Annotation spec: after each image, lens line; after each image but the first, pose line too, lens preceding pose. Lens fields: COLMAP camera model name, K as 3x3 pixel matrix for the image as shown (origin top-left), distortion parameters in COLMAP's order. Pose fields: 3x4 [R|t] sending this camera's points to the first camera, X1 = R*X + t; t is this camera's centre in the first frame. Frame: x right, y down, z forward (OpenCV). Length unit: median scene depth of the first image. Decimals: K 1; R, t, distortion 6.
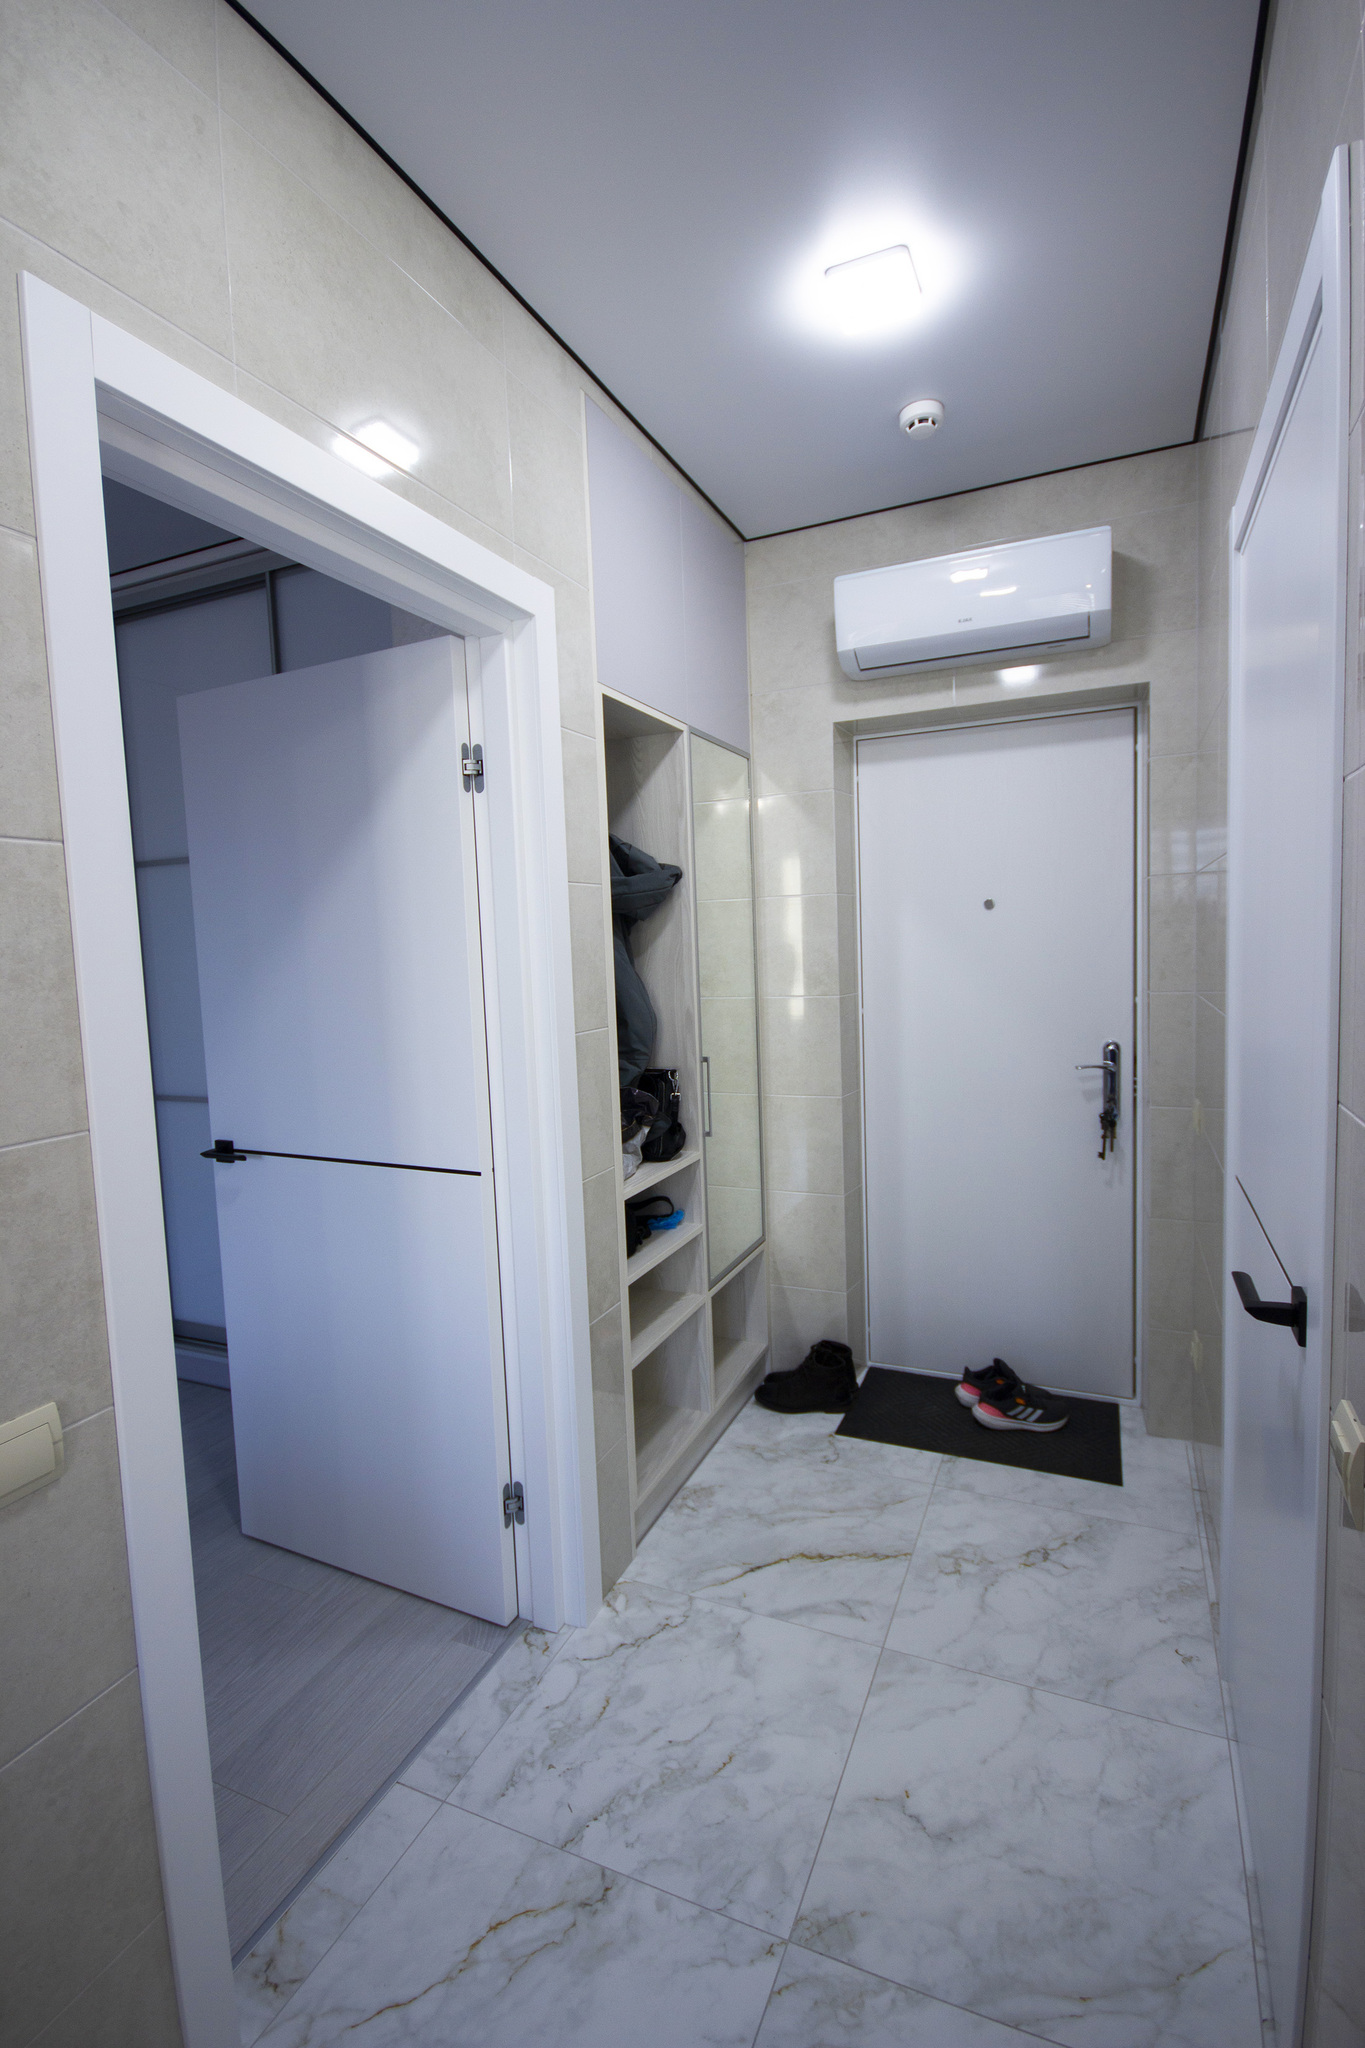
lens RADIAL K [[944.5, 0, 686.1], [0, 944.5, 1024.7], [0, 0, 1]] dist [0.005276, -0.008619]
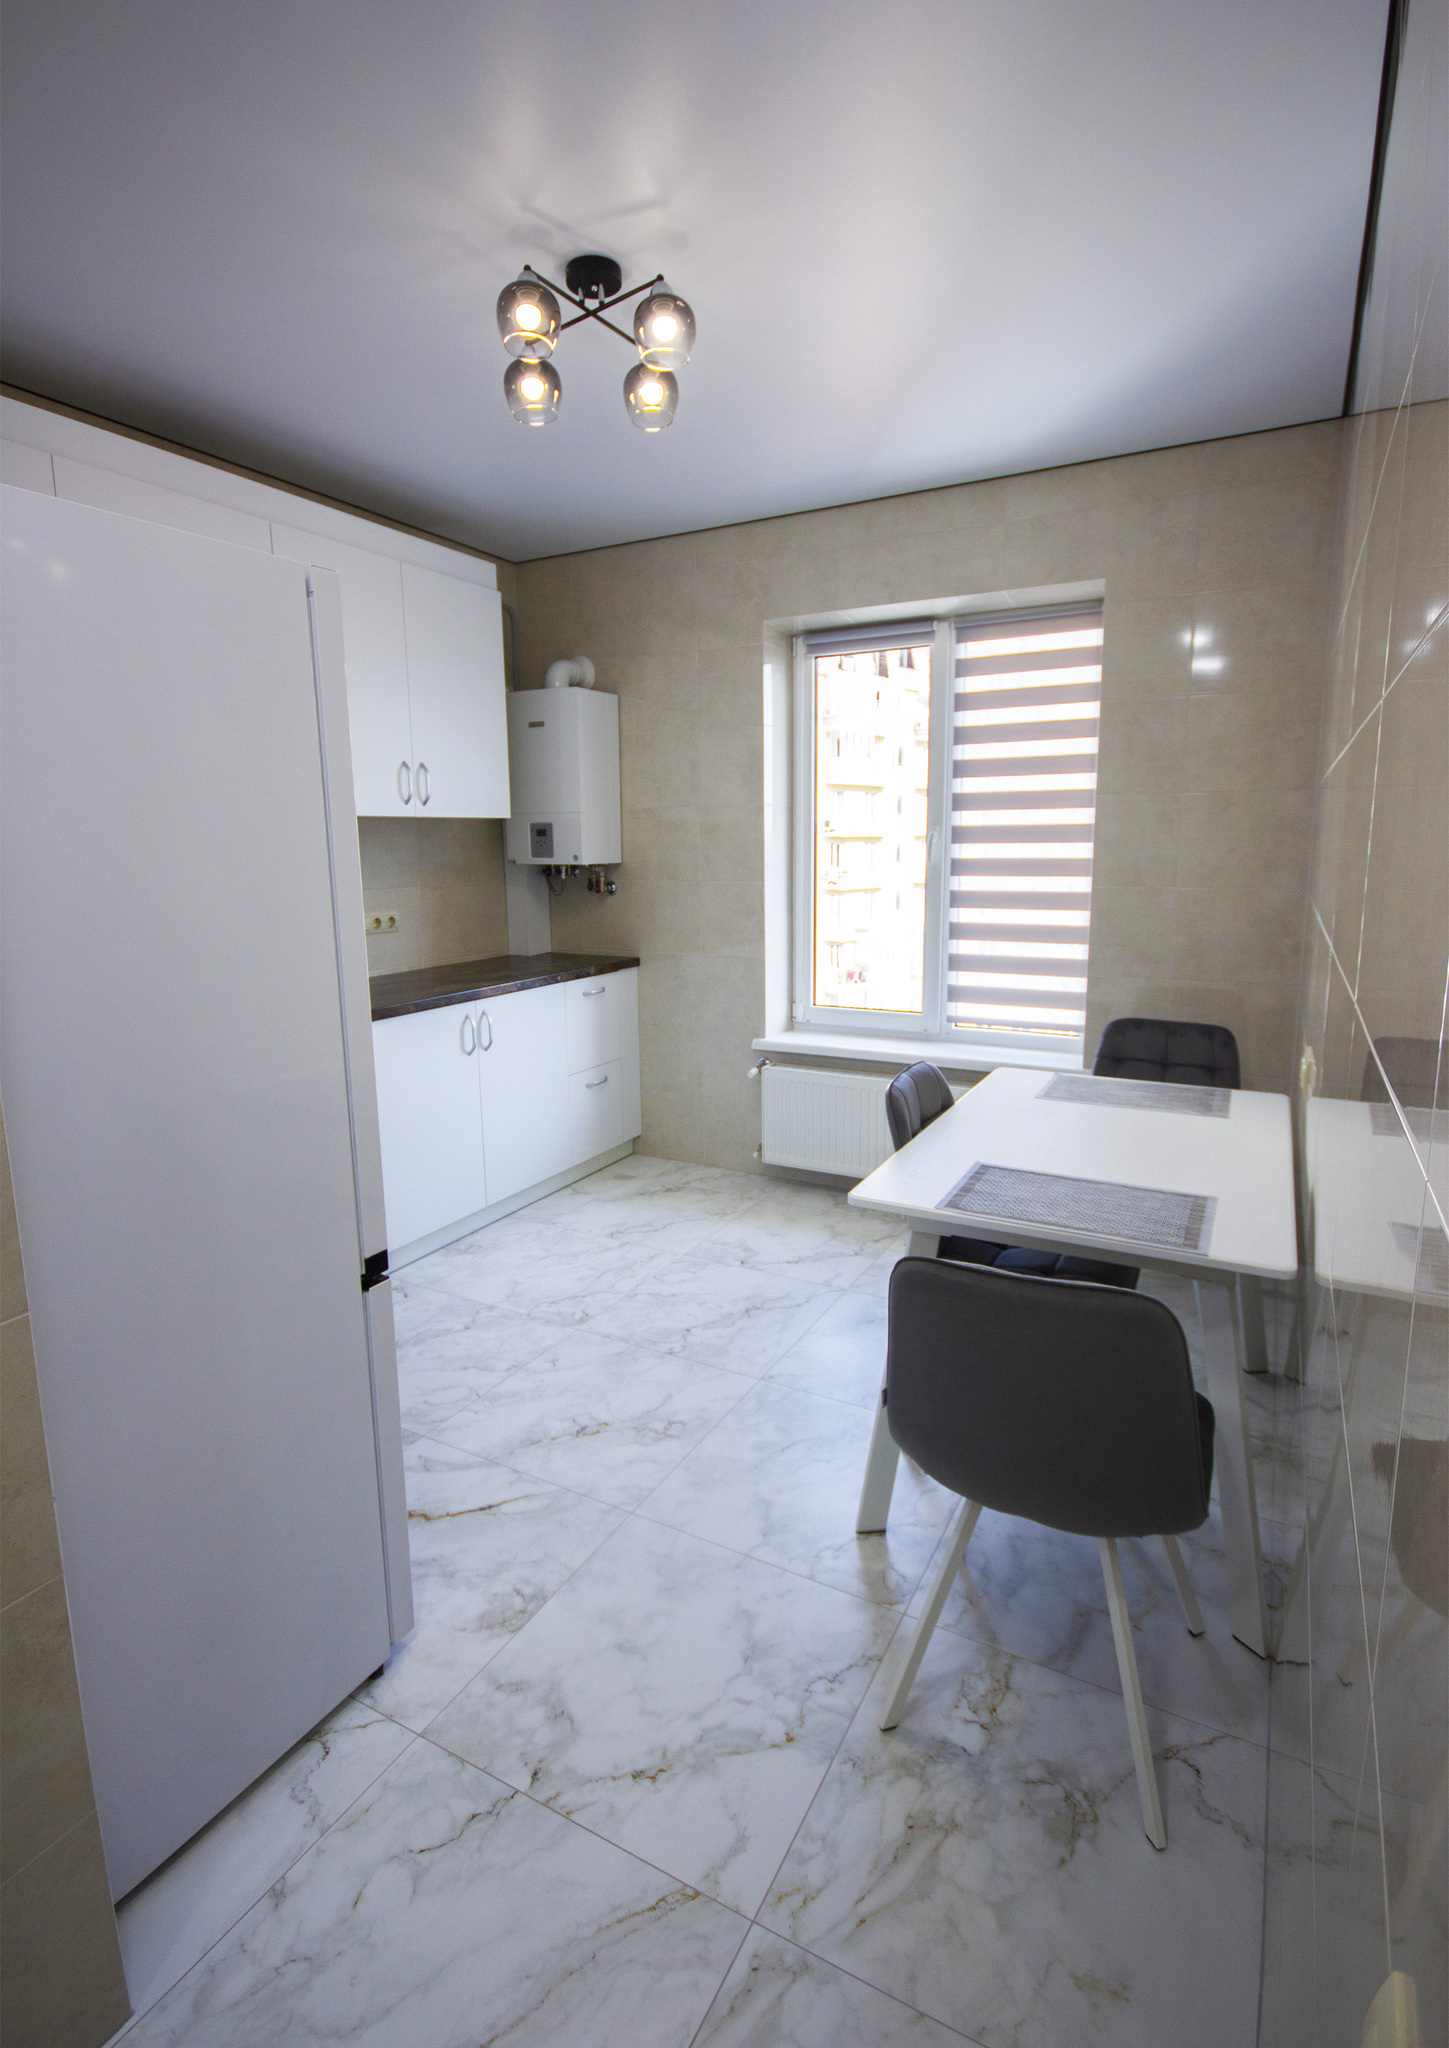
lens RADIAL K [[1000.1, 0, 723.0], [0, 1000.1, 1019.4], [0, 0, 1]] dist [-0.000359, 0.000320]
pose [[-0.994777, 0.038005, 0.094729, -0.515751], [0.061965, 0.962362, 0.264614, -0.221585], [-0.081107, 0.269102, -0.959691, 2.681162]]
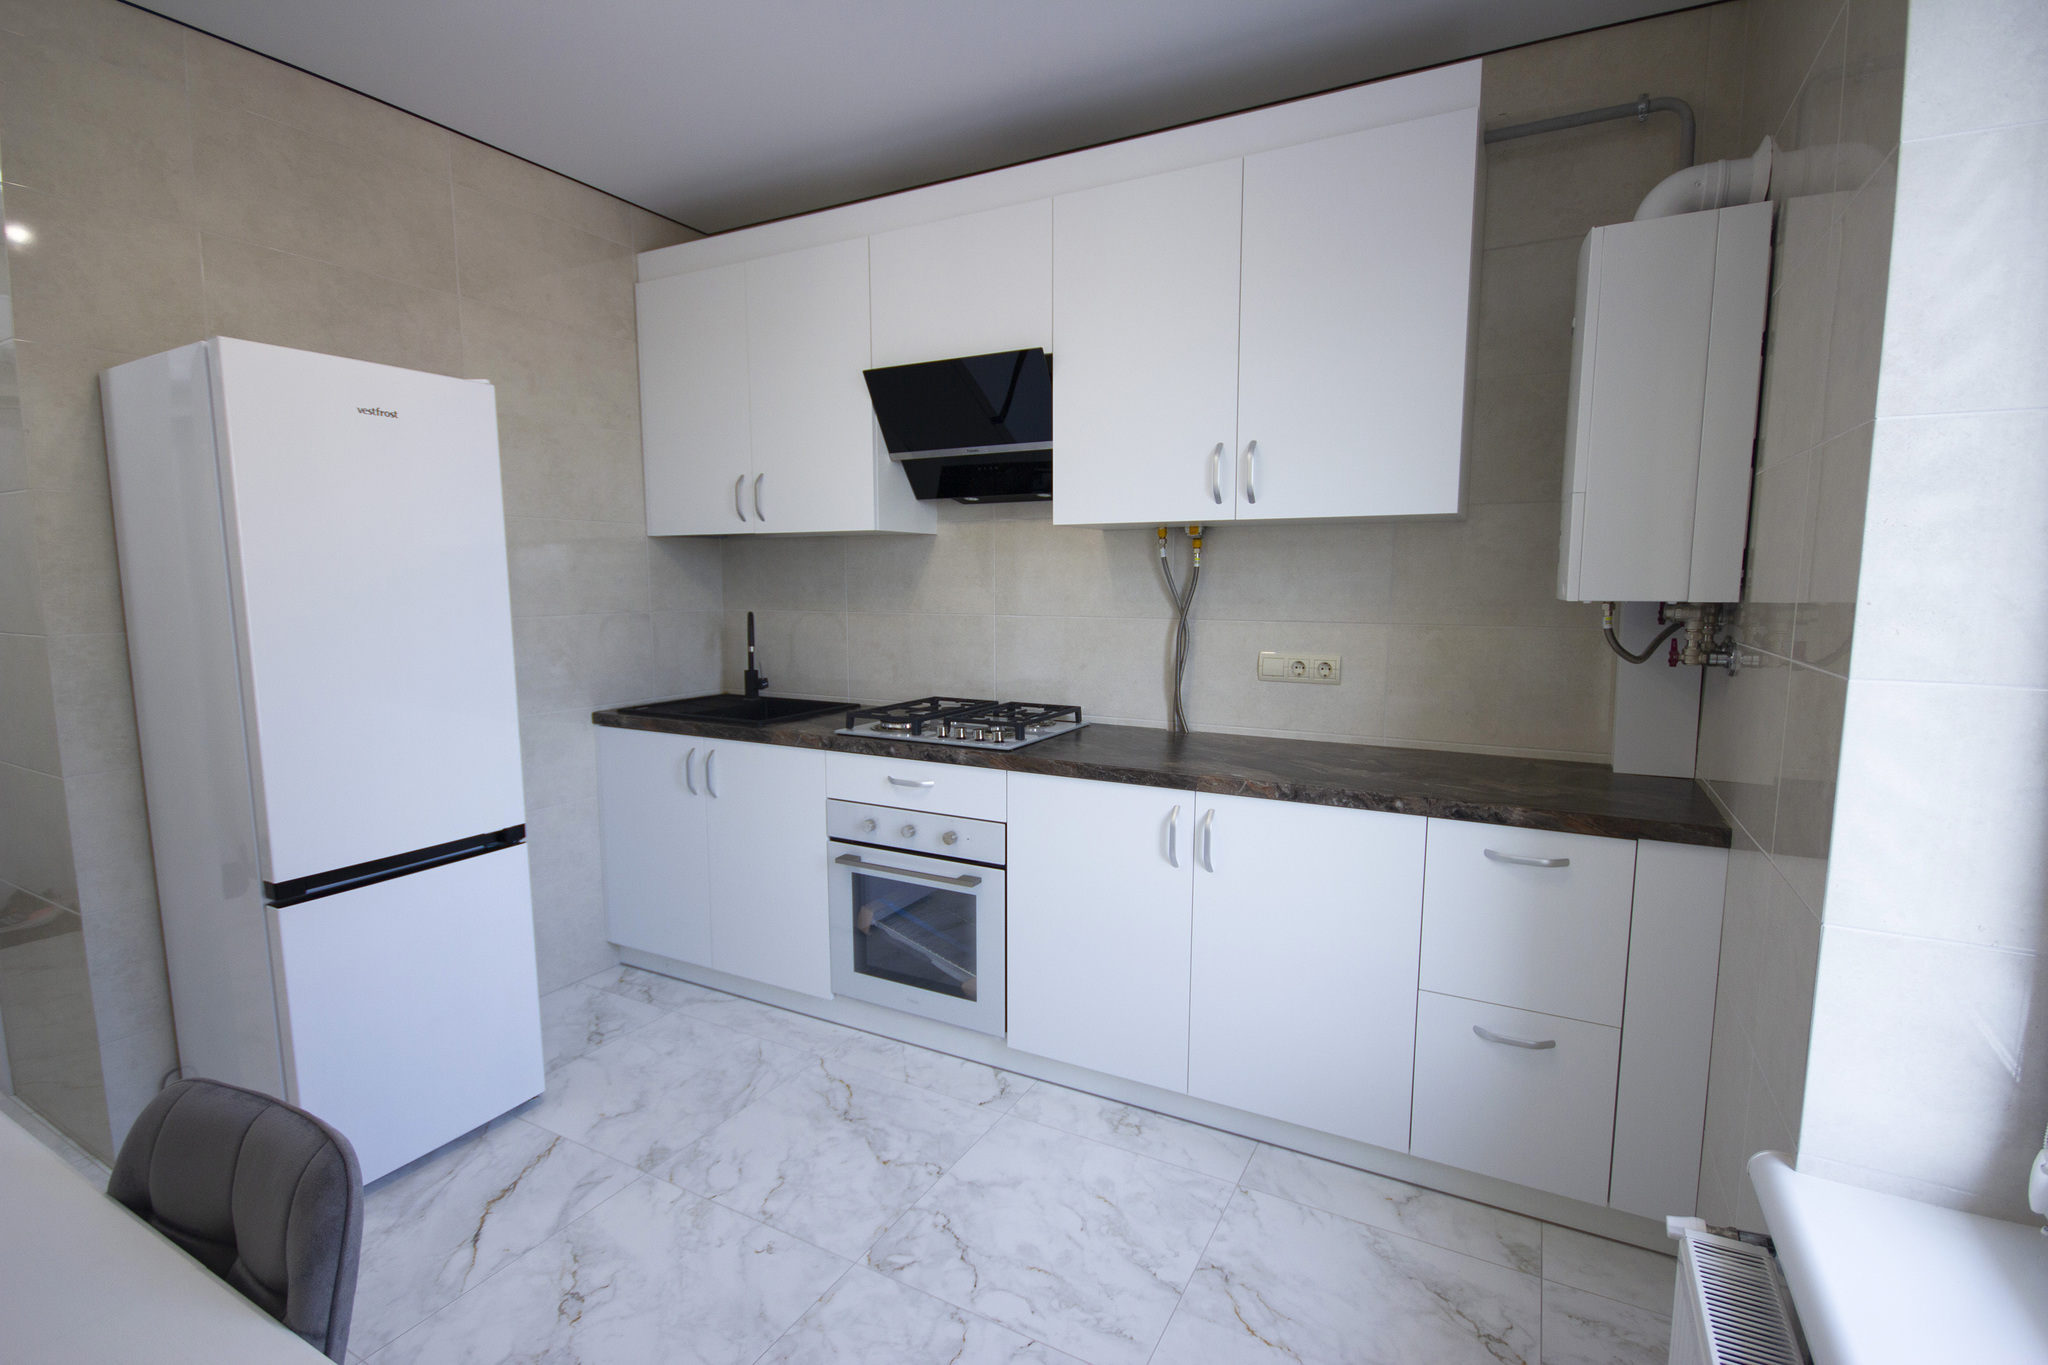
lens RADIAL K [[944.5, 0, 1030.4], [0, 944.5, 690.9], [0, 0, 1]] dist [0.005276, -0.008619]
pose [[0.070701, -0.075462, 0.994639, -1.102578], [0.086688, 0.993827, 0.069238, 0.005399], [-0.993724, 0.081328, 0.076806, 0.887622]]
